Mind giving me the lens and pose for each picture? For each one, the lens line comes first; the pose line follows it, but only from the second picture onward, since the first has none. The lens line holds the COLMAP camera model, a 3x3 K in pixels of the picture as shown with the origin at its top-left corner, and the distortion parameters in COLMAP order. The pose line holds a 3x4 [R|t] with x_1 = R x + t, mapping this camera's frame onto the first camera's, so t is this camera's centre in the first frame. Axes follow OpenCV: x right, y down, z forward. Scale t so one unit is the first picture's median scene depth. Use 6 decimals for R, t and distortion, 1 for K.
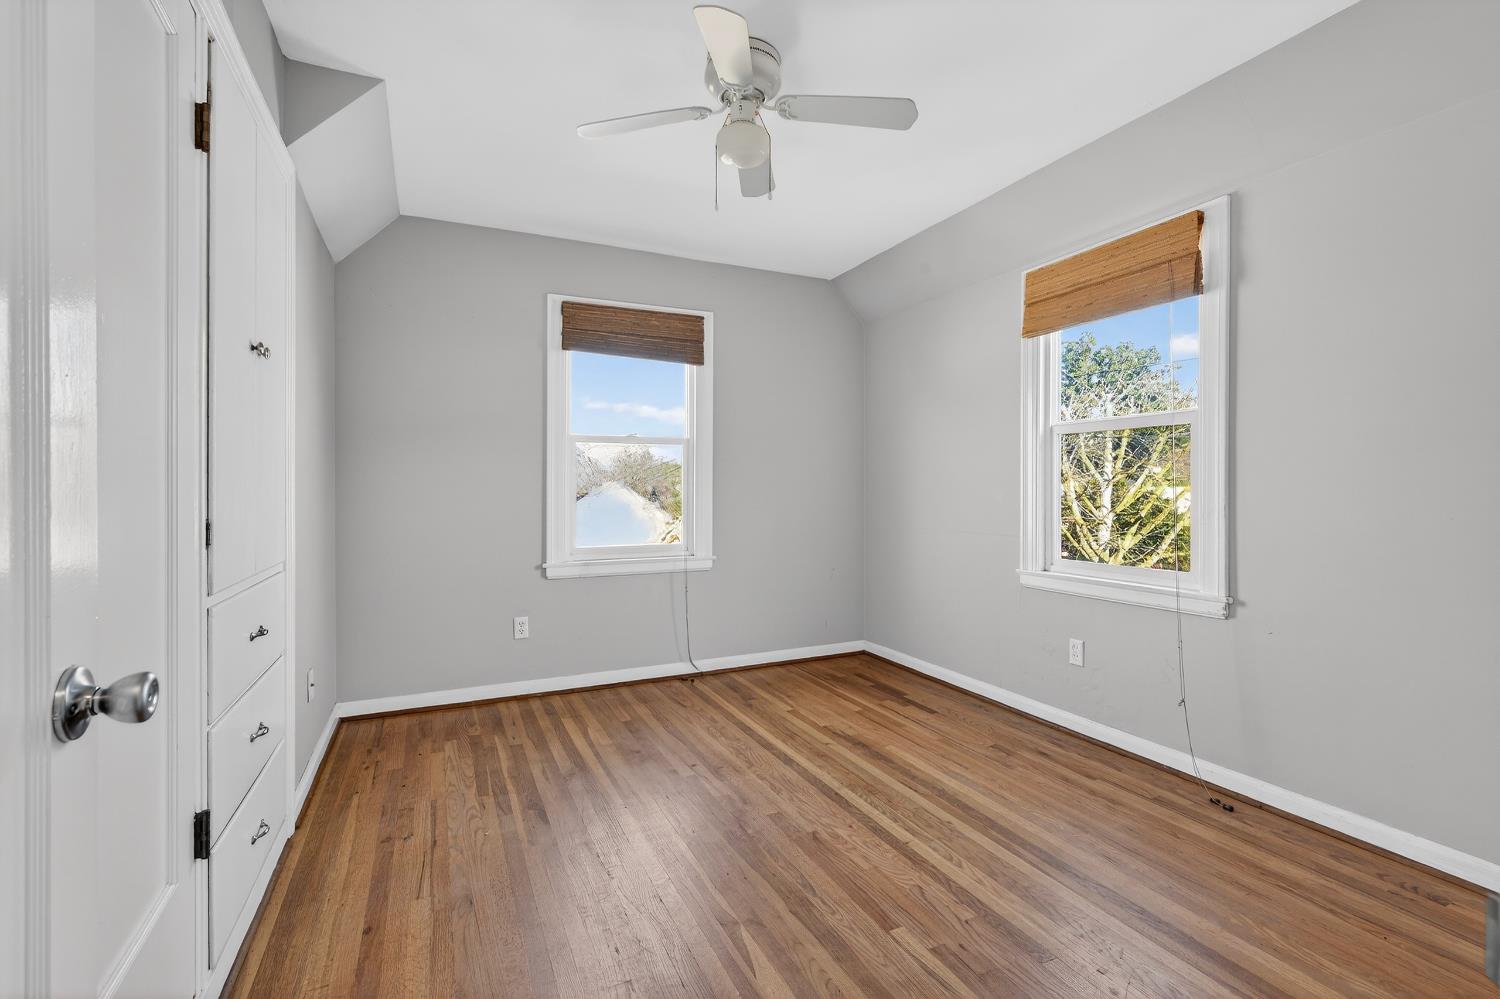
lens RADIAL K [[678.3, 0, 761.4], [0, 678.3, 482.0], [0, 0, 1]] dist [0.000031, -0.000321]
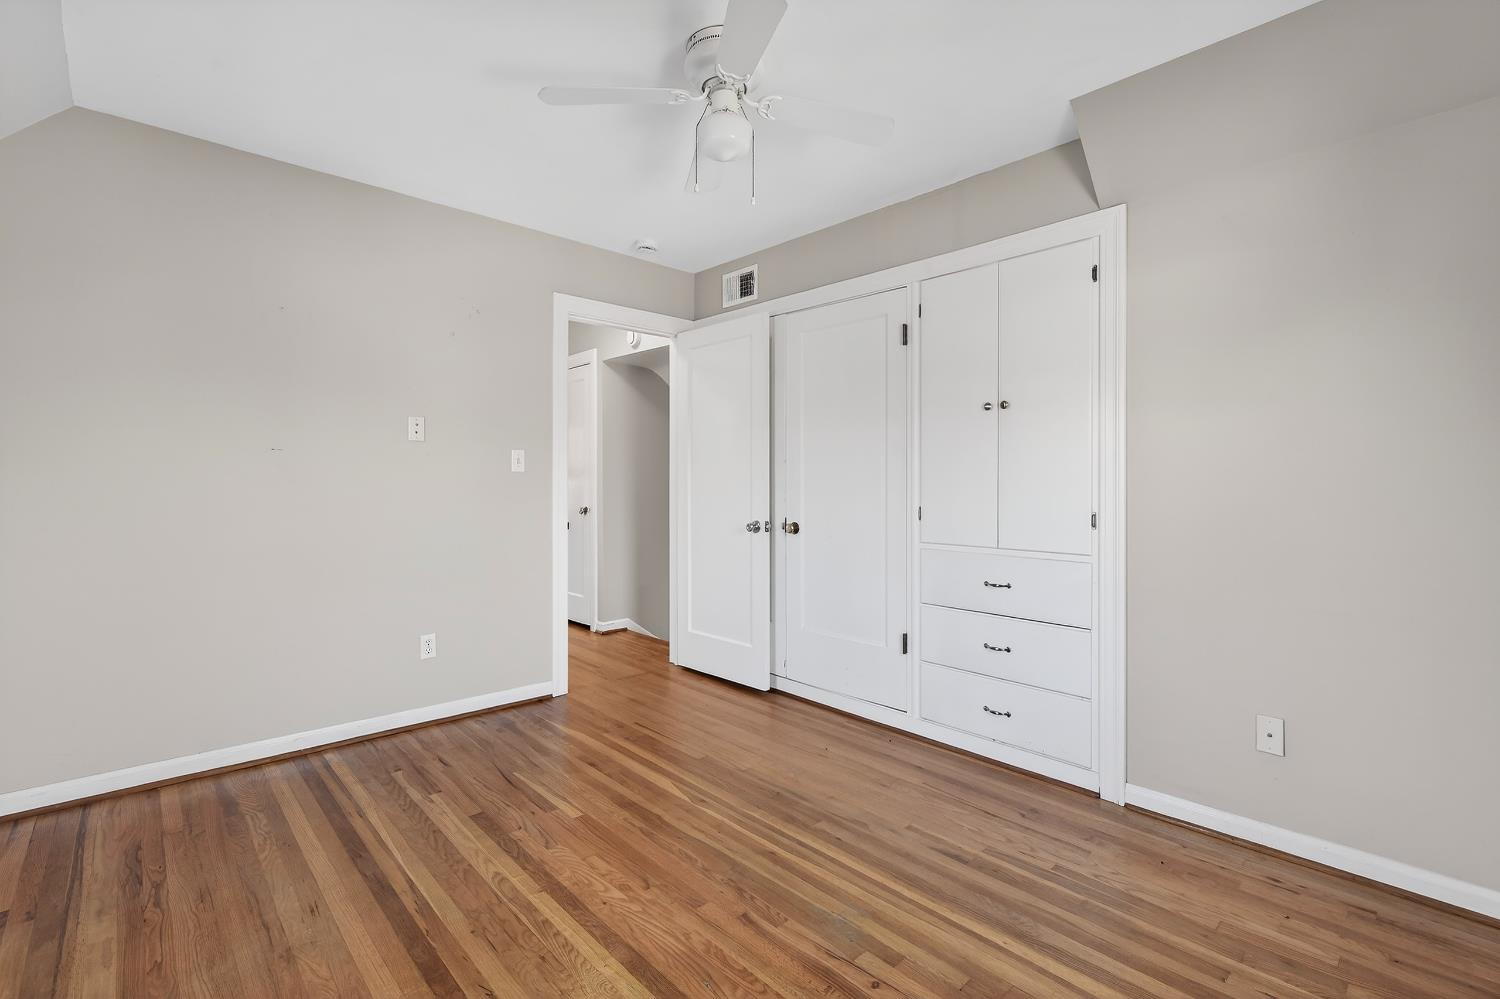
lens RADIAL K [[678.3, 0, 761.4], [0, 678.3, 482.0], [0, 0, 1]] dist [0.000031, -0.000321]
pose [[-0.952570, -0.001102, -0.304317, 0.217151], [0.001436, 0.999966, -0.008116, -0.001191], [0.304316, -0.008168, -0.952536, 1.994171]]
